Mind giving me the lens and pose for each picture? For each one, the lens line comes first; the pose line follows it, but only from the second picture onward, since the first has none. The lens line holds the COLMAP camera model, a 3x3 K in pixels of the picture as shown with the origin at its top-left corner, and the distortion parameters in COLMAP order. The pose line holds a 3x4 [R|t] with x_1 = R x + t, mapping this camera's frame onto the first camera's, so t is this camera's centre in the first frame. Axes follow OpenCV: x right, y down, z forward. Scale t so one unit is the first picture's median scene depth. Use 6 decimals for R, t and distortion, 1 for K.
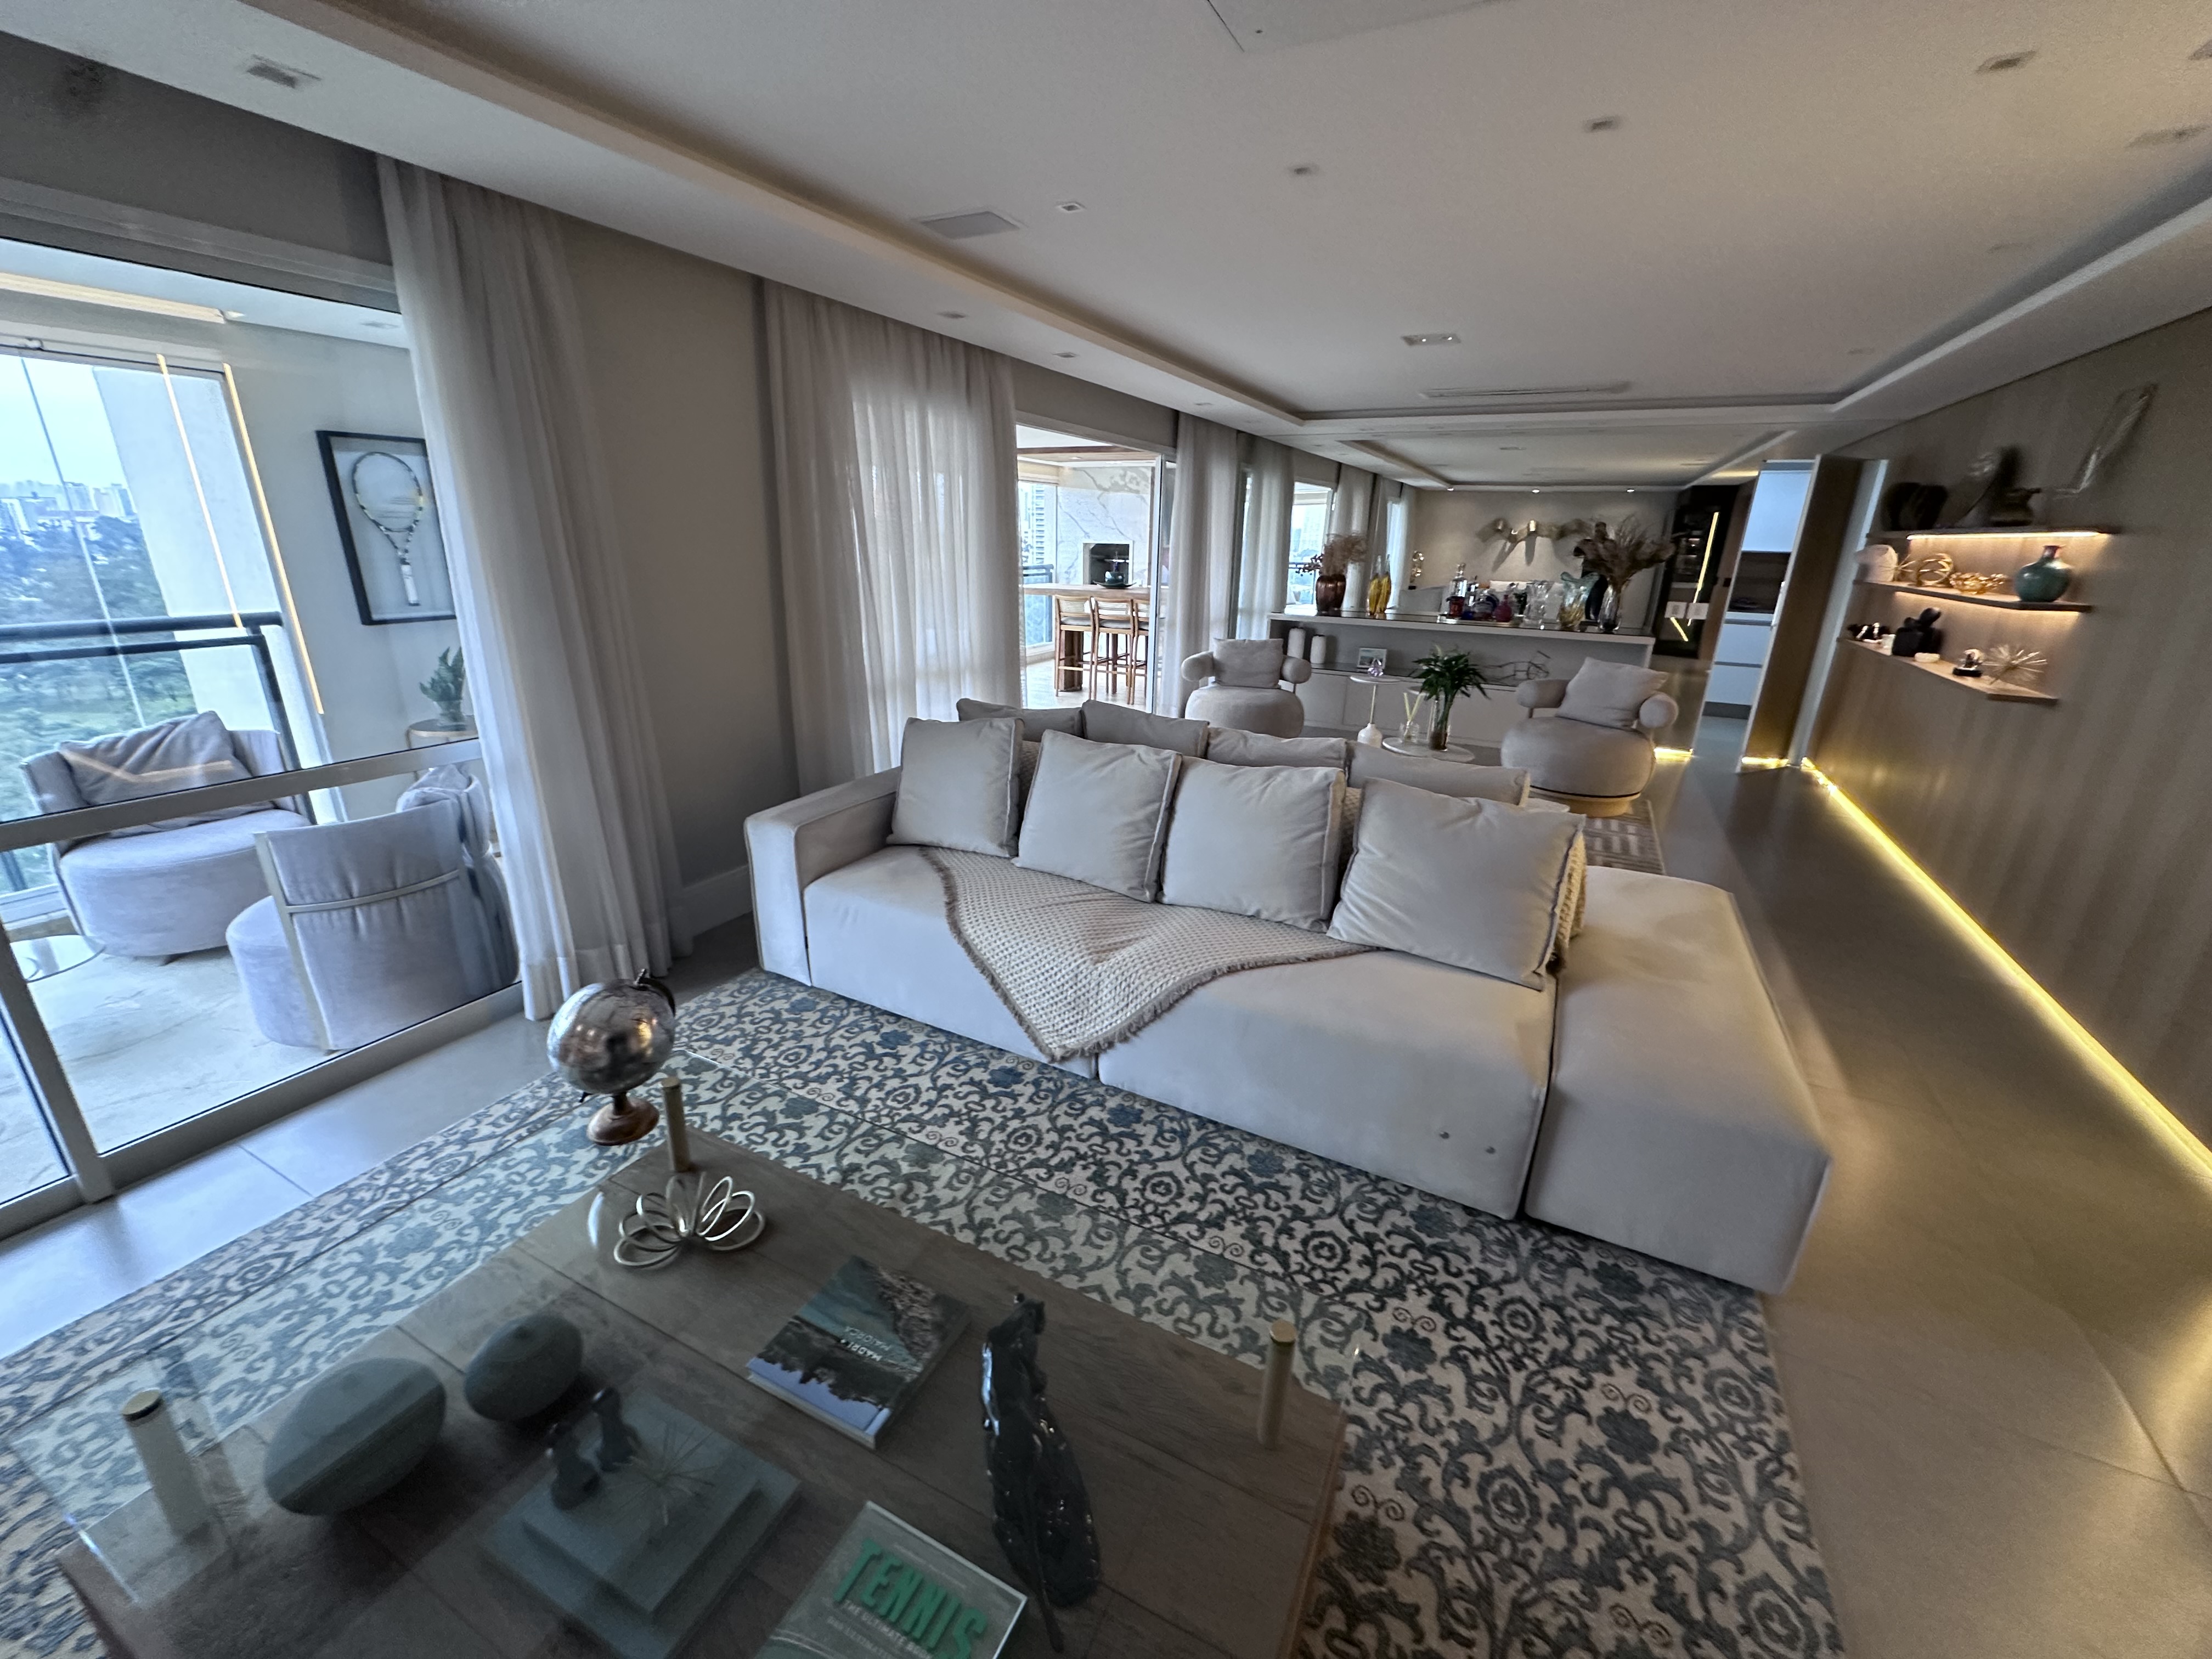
lens RADIAL K [[883.8, 0, 1106.0], [0, 883.8, 829.5], [0, 0, 1]] dist [-0.009308, -0.000056]
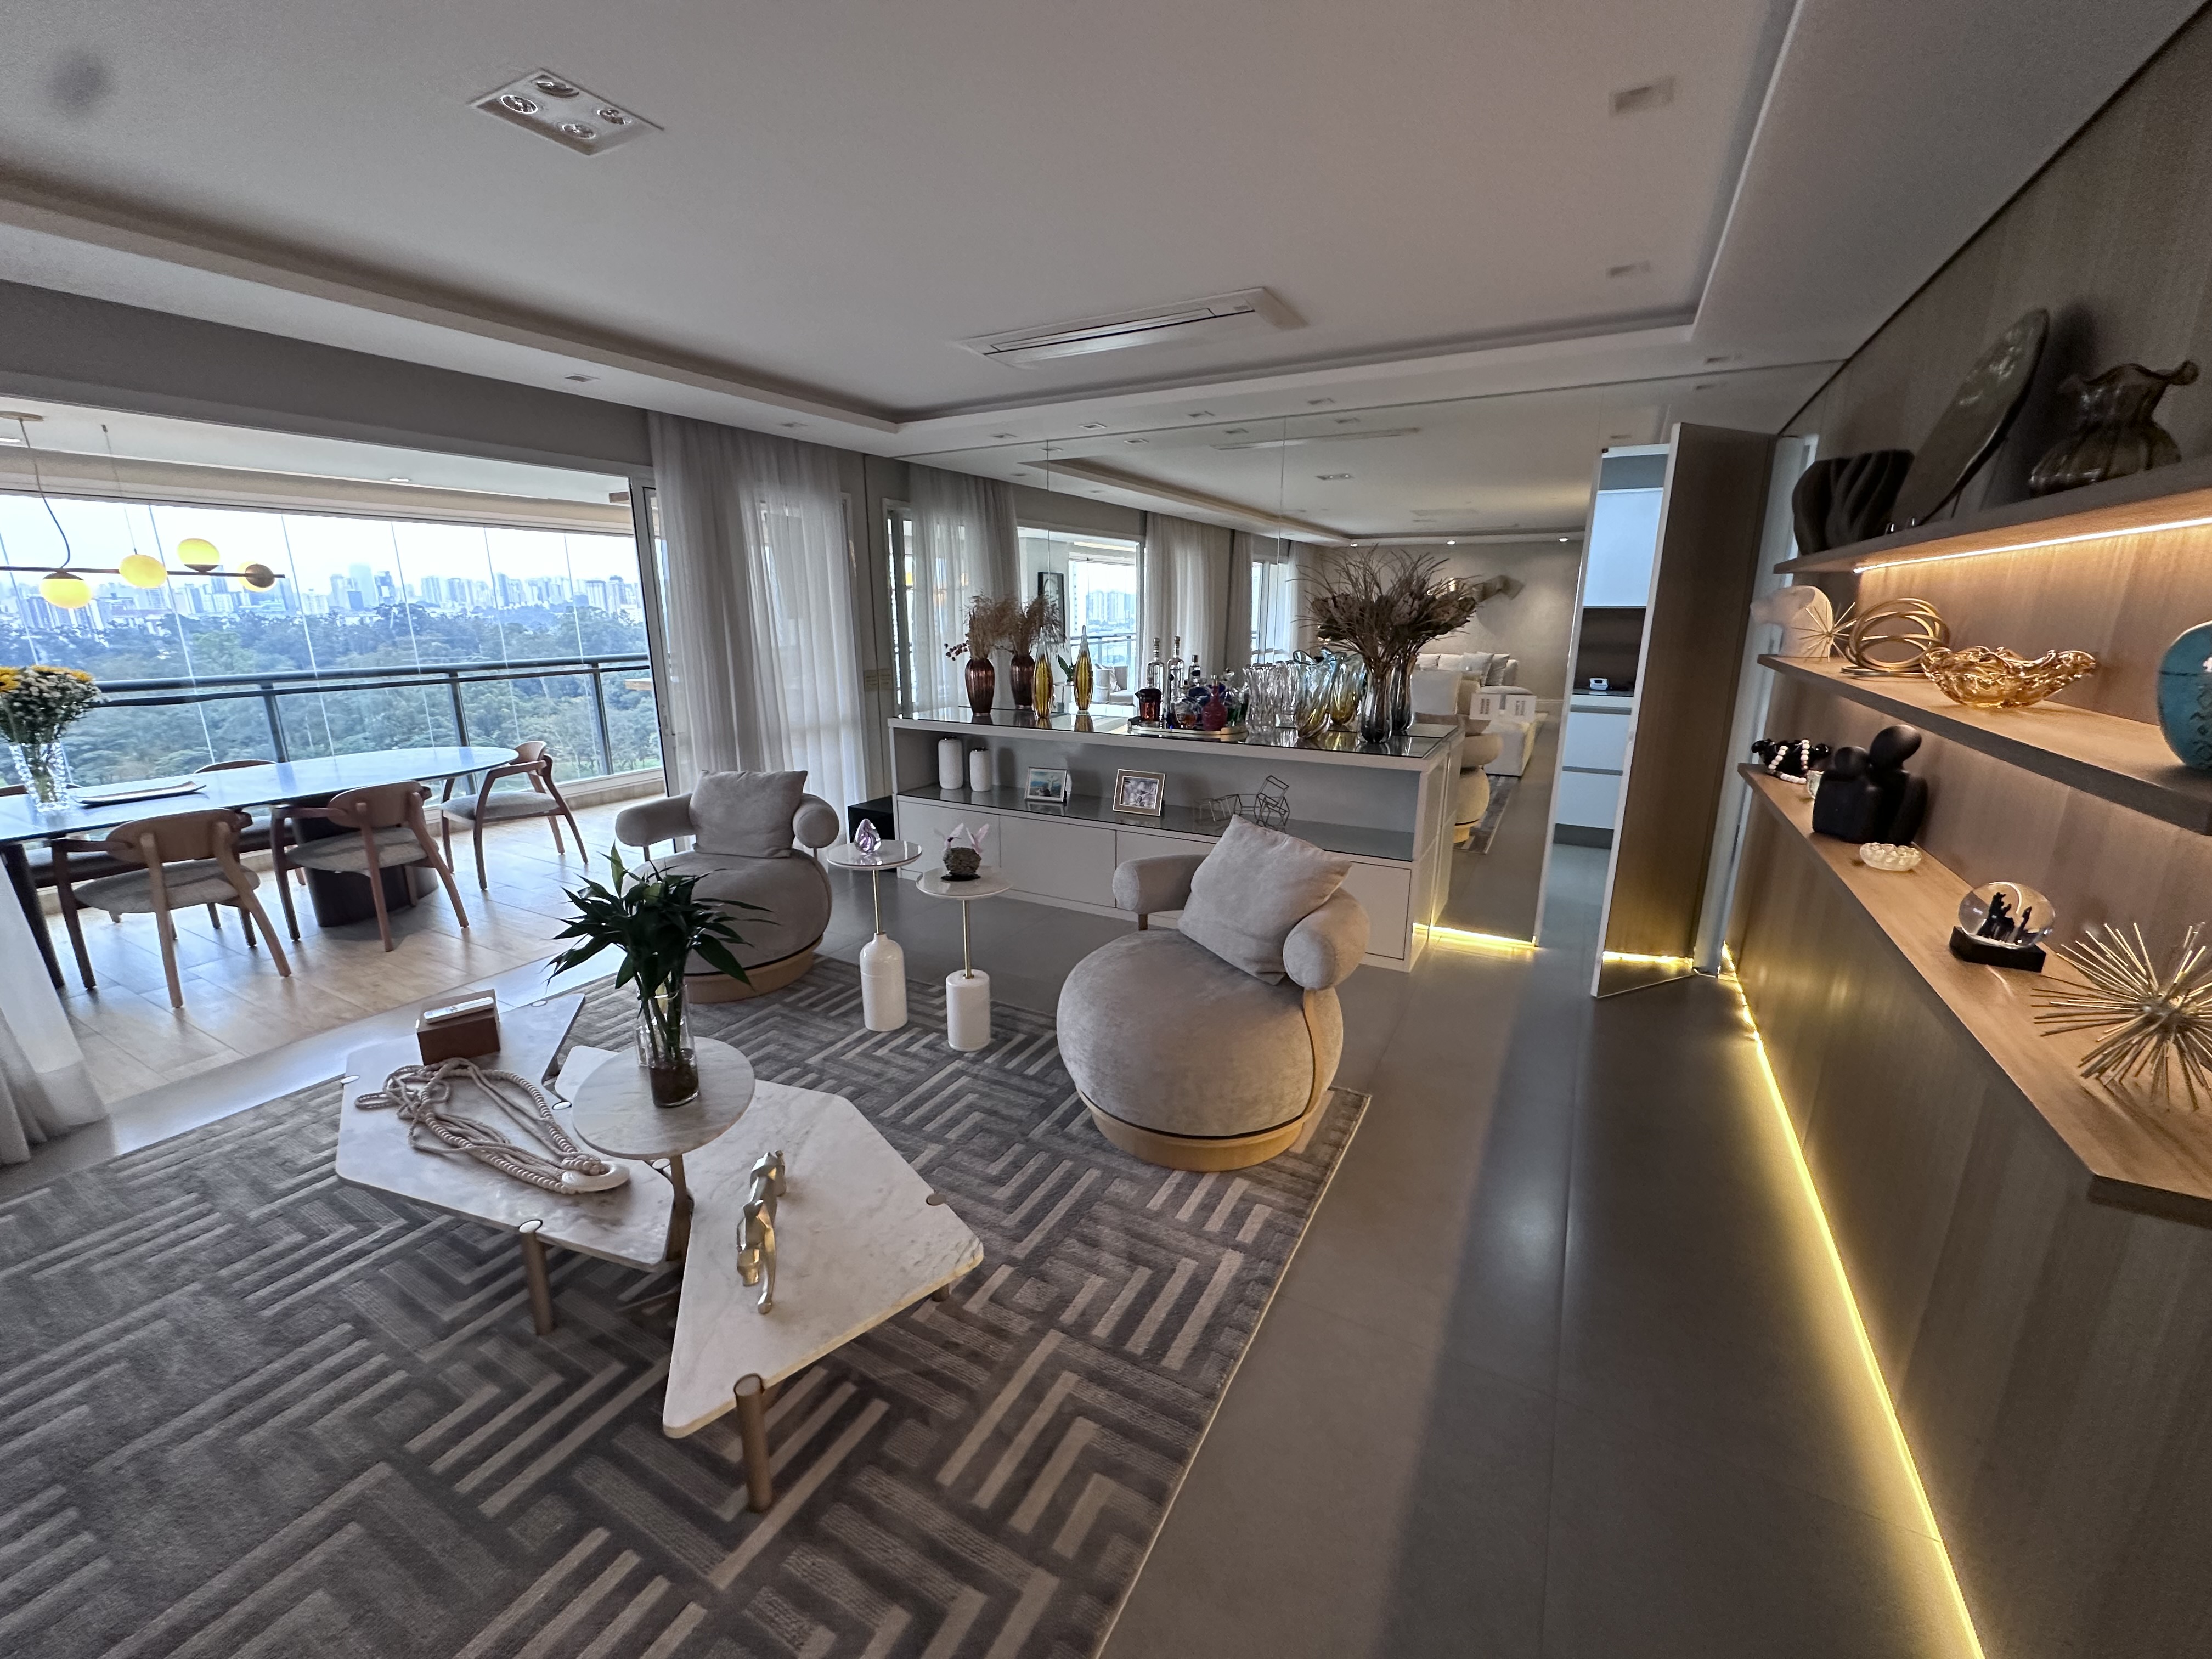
lens RADIAL K [[883.8, 0, 1106.0], [0, 883.8, 829.5], [0, 0, 1]] dist [-0.009308, -0.000056]
pose [[0.999386, -0.017137, -0.030574, 0.485864], [0.014718, 0.996869, -0.077692, -0.148696], [0.031809, 0.077194, 0.996509, 0.484537]]
